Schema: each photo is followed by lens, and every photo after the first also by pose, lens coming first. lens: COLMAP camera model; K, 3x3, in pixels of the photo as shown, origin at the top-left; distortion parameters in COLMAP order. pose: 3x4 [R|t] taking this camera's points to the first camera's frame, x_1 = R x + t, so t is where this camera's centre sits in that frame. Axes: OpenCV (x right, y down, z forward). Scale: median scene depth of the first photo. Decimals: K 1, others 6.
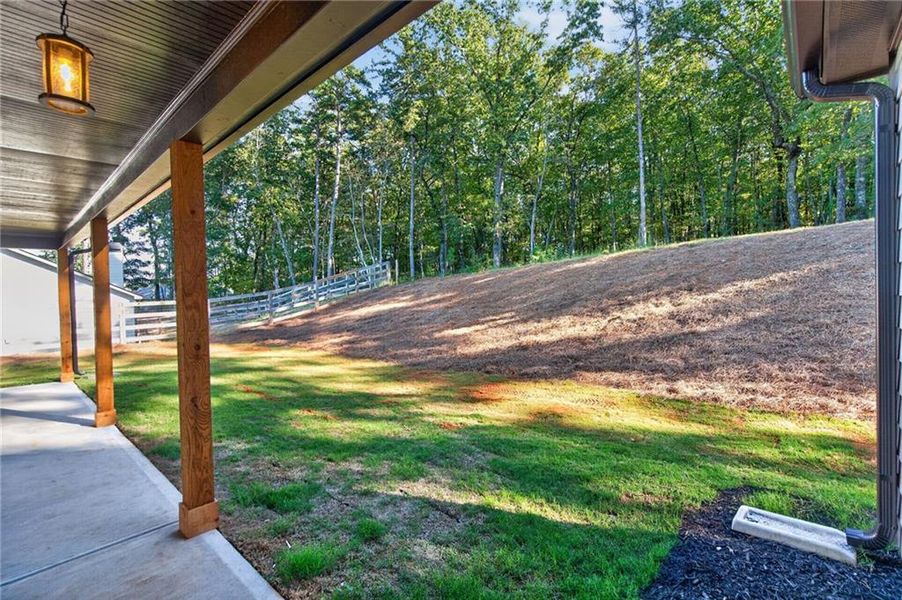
lens RADIAL K [[409.8, 0, 467.1], [0, 409.8, 304.0], [0, 0, 1]] dist [0.000847, -0.000117]
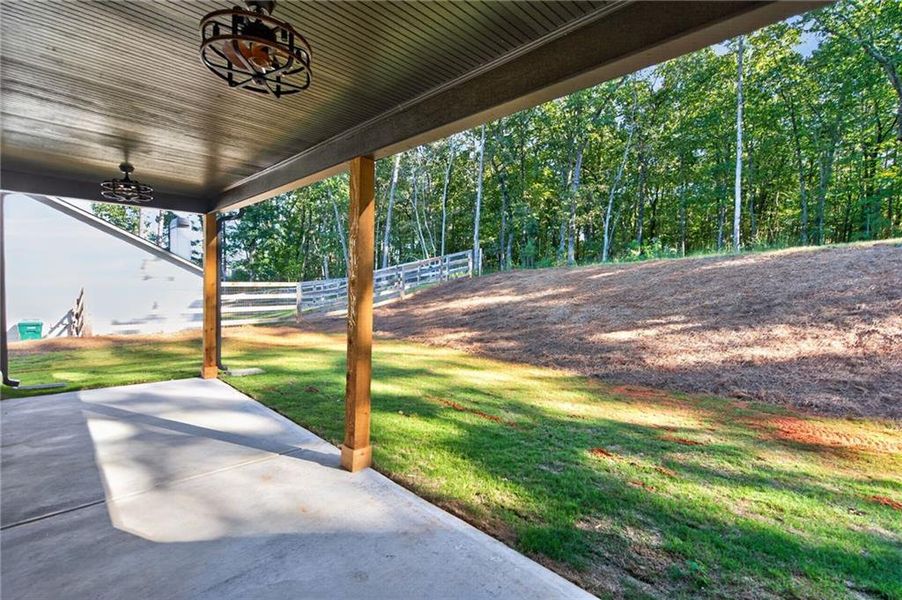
lens RADIAL K [[404.9, 0, 452.4], [0, 404.9, 299.3], [0, 0, 1]] dist [0.007080, -0.000379]
pose [[0.997503, 0.048453, -0.051375, -0.207637], [-0.048134, 0.998813, 0.007418, 0.002021], [0.051674, -0.004927, 0.998652, 0.099888]]
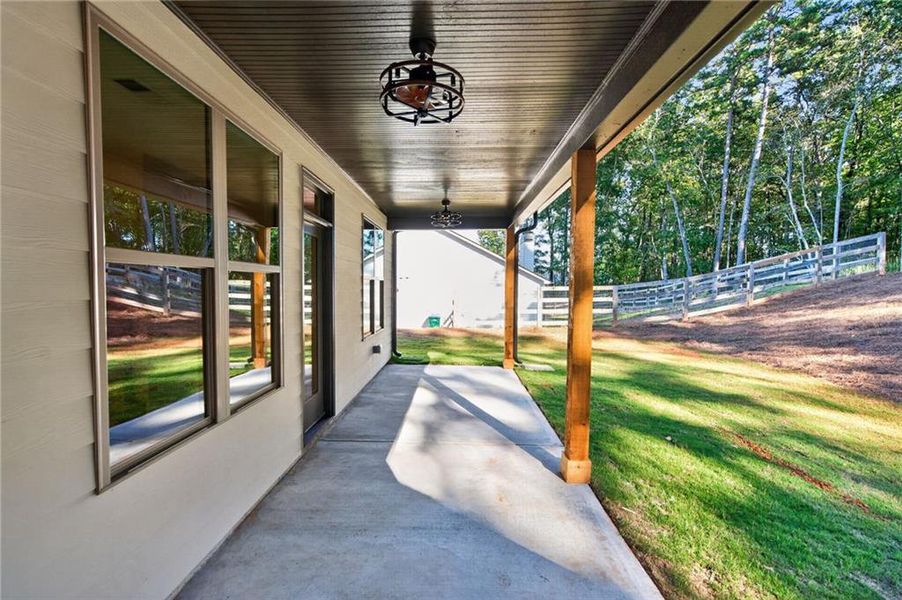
lens RADIAL K [[410.1, 0, 455.0], [0, 410.1, 286.9], [0, 0, 1]] dist [0.016093, 0.000206]
pose [[0.653845, 0.031150, -0.755987, -0.155323], [-0.042620, 0.999082, 0.004306, 0.000892], [0.755427, 0.029405, 0.654573, 0.127364]]
